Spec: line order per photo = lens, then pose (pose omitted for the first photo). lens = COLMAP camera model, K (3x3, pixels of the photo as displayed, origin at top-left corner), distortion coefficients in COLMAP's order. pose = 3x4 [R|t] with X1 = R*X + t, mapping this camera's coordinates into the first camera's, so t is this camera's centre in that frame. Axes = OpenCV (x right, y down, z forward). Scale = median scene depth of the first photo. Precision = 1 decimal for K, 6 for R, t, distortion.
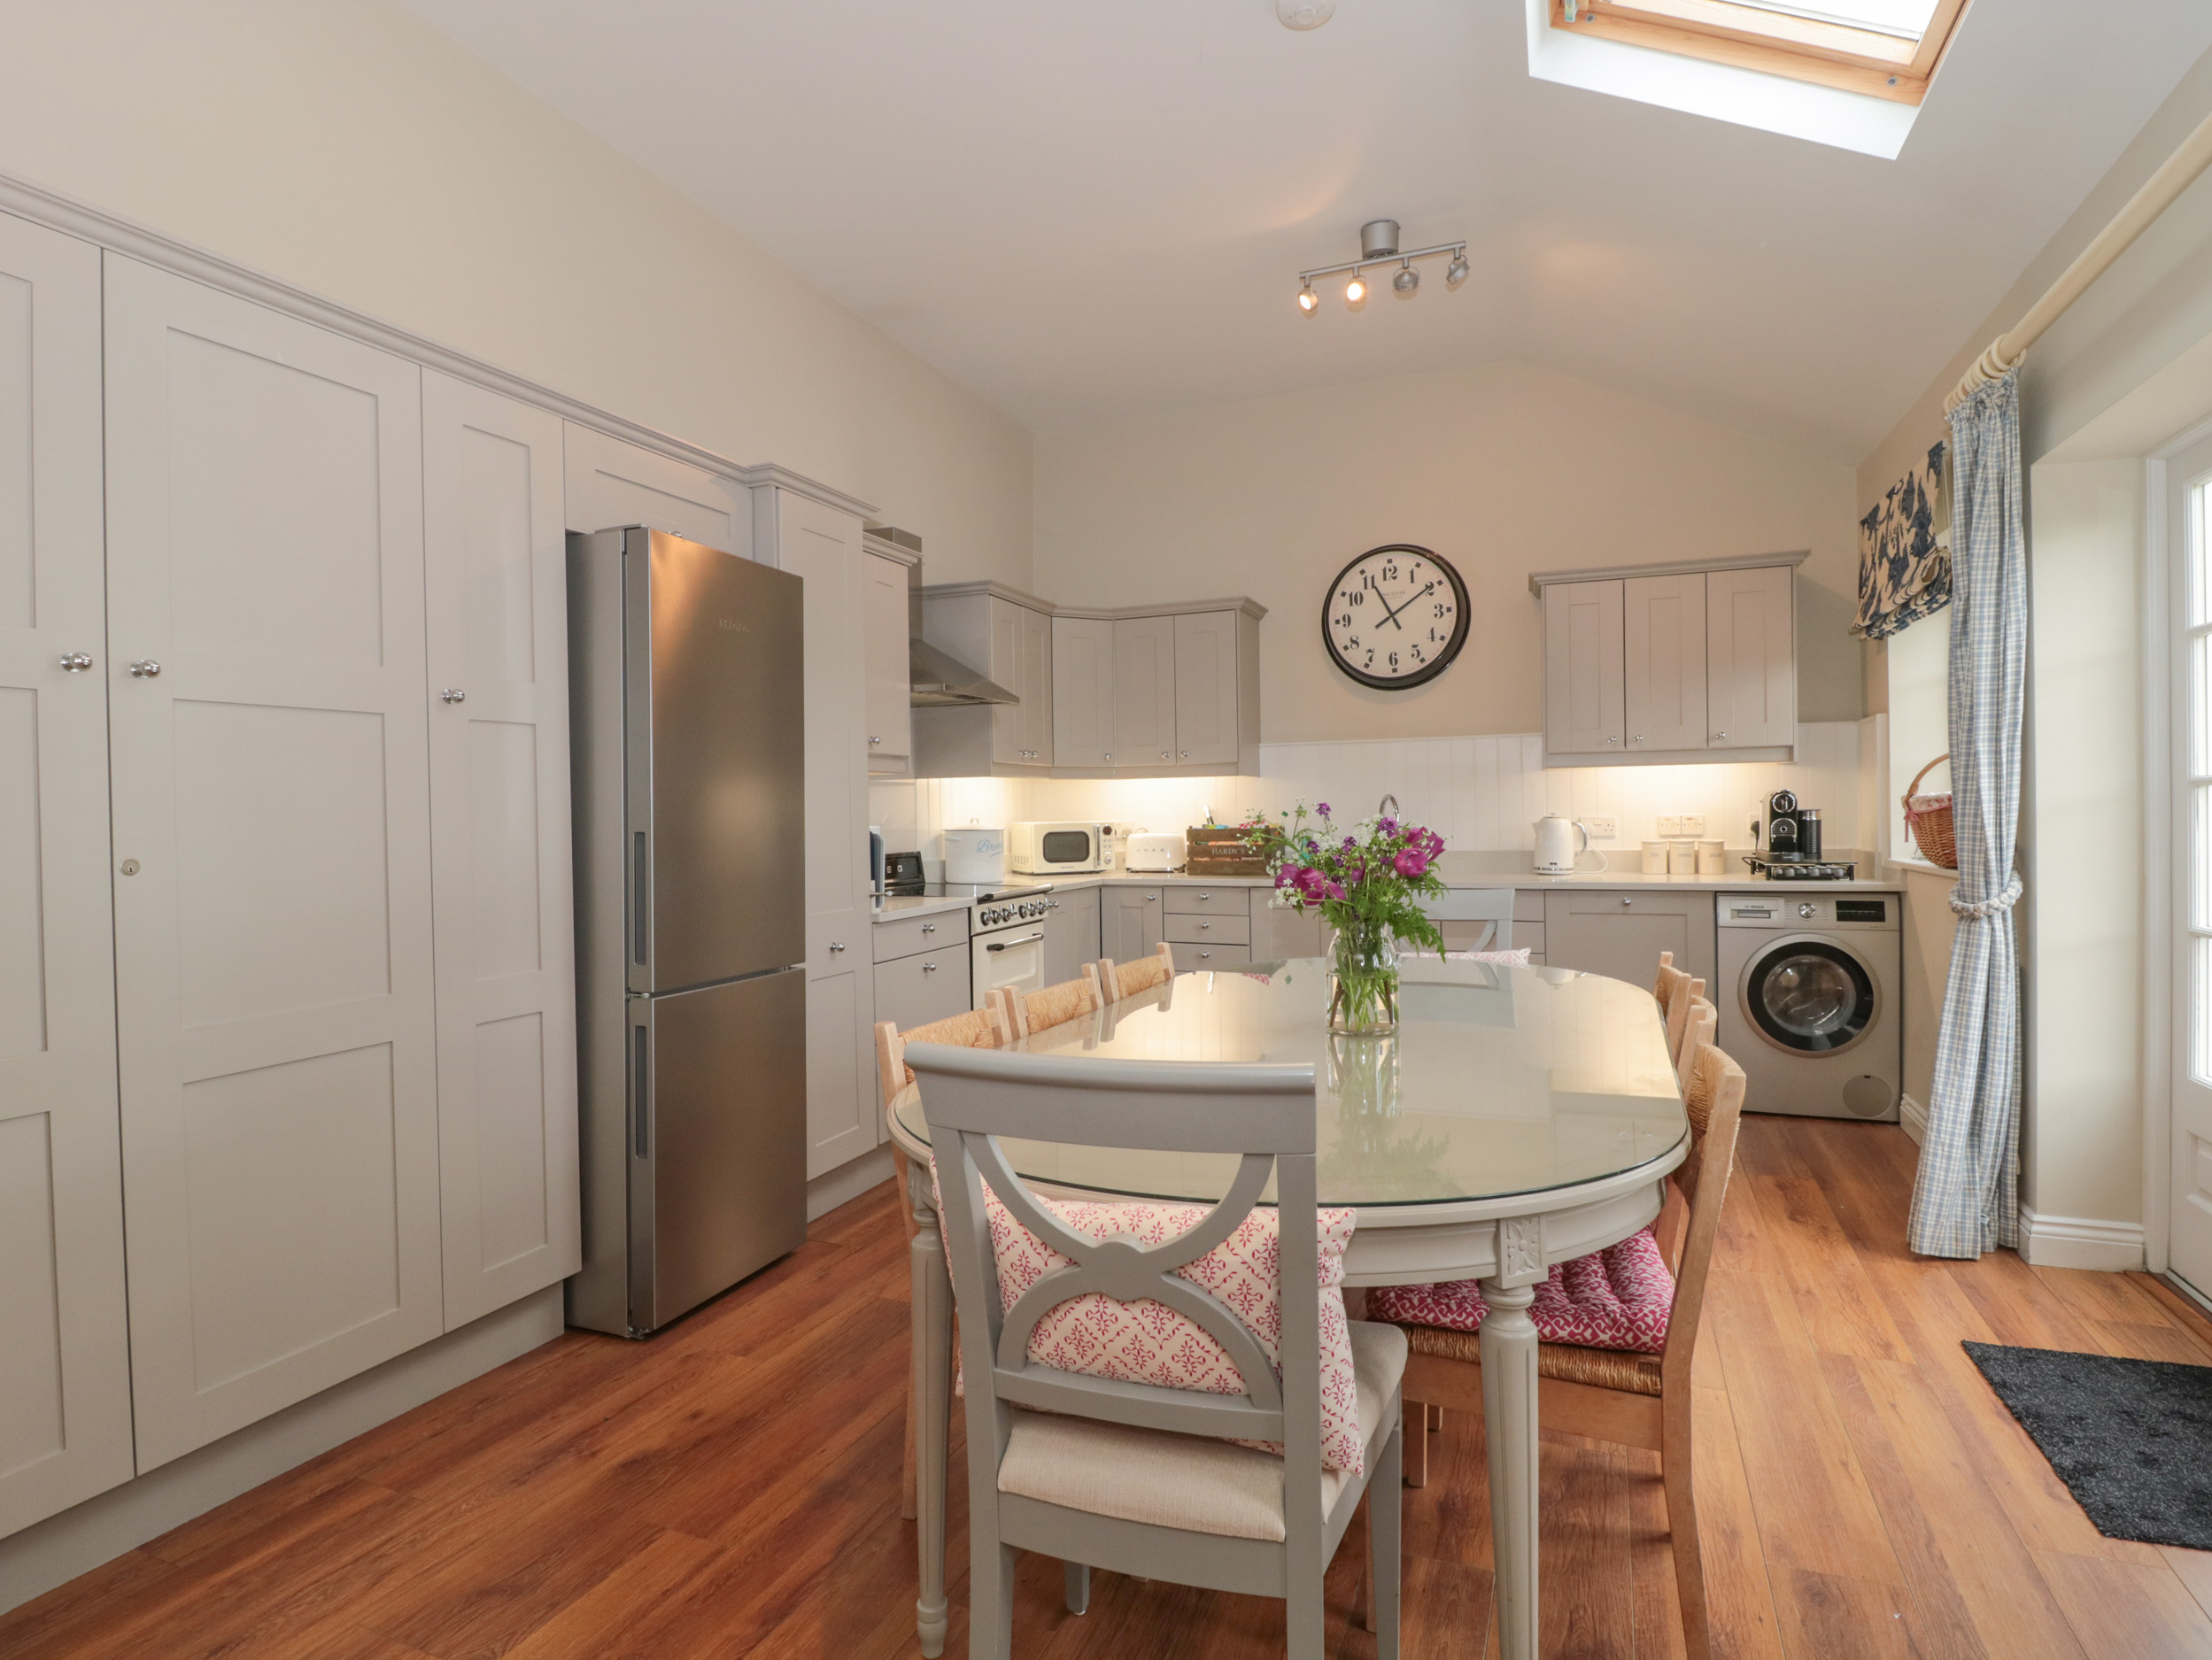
lens RADIAL K [[1148.2, 0, 1104.3], [0, 1148.2, 821.6], [0, 0, 1]] dist [-0.001158, -0.013763]
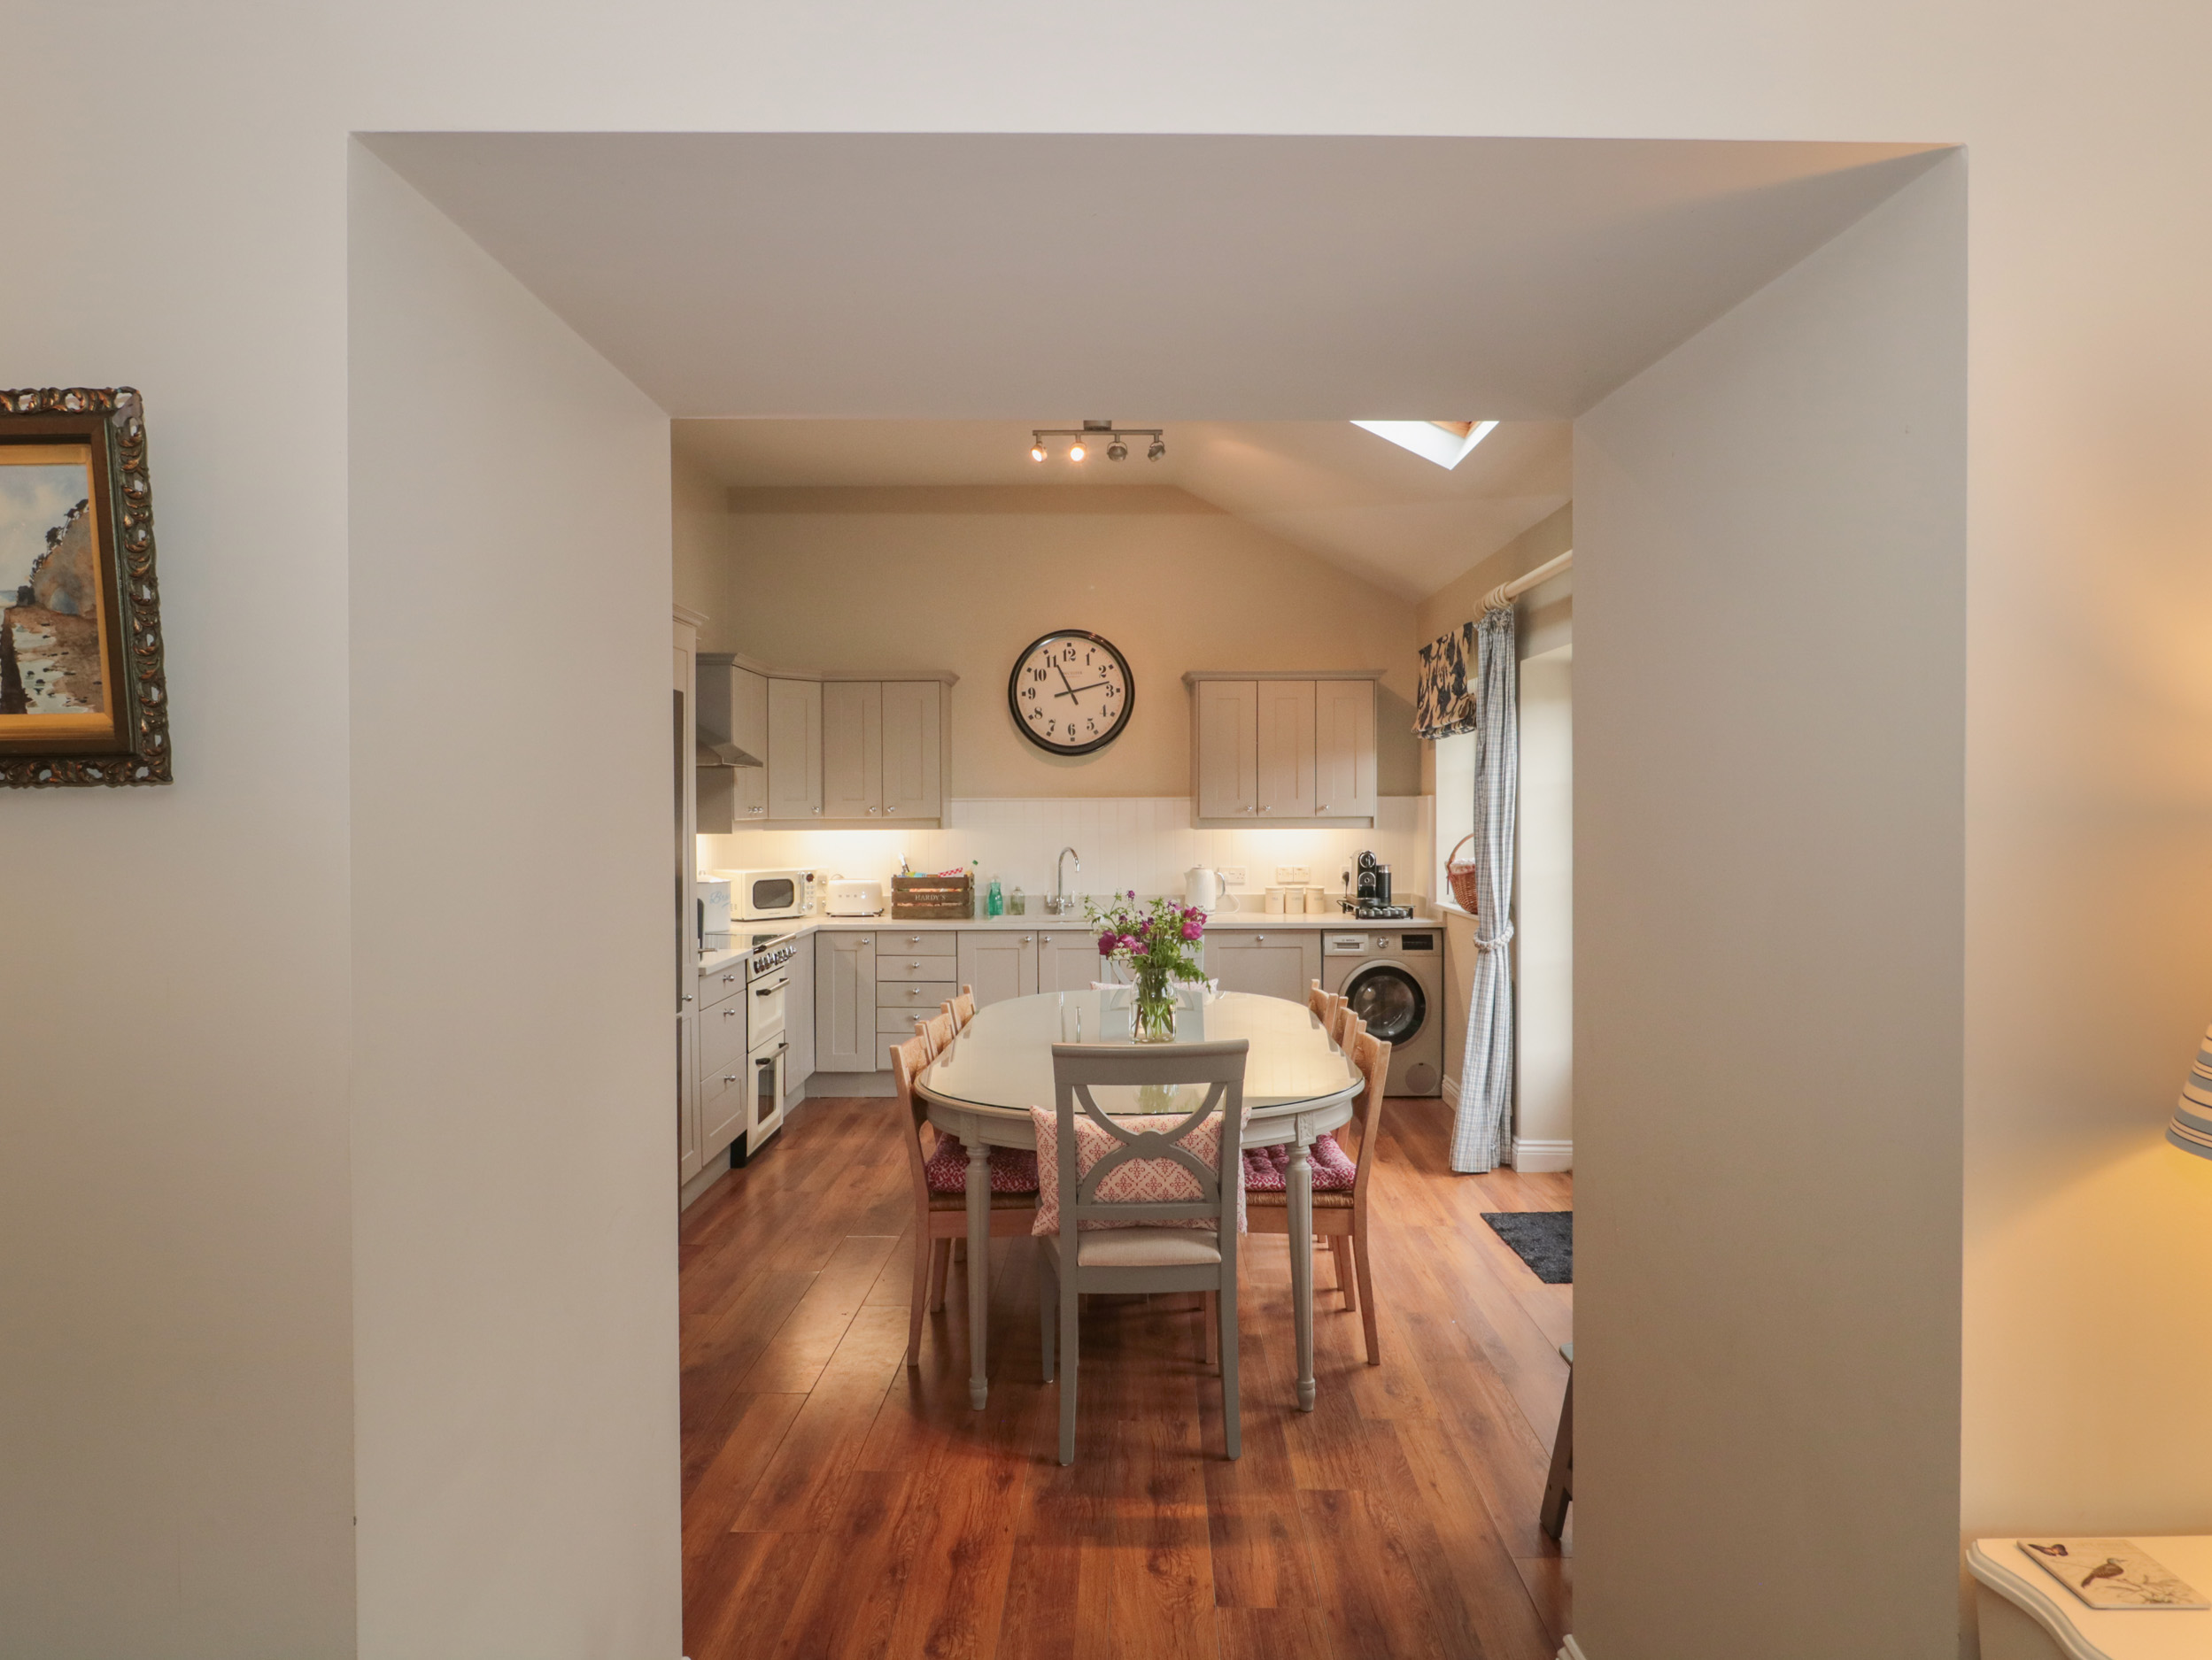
lens RADIAL K [[1379.7, 0, 1112.1], [0, 1379.7, 816.9], [0, 0, 1]] dist [0.002891, -0.000365]
pose [[0.927601, 0.010105, 0.373436, -0.319960], [-0.008258, 0.999944, -0.006547, -0.062900], [-0.373481, 0.002990, 0.927633, -0.425907]]
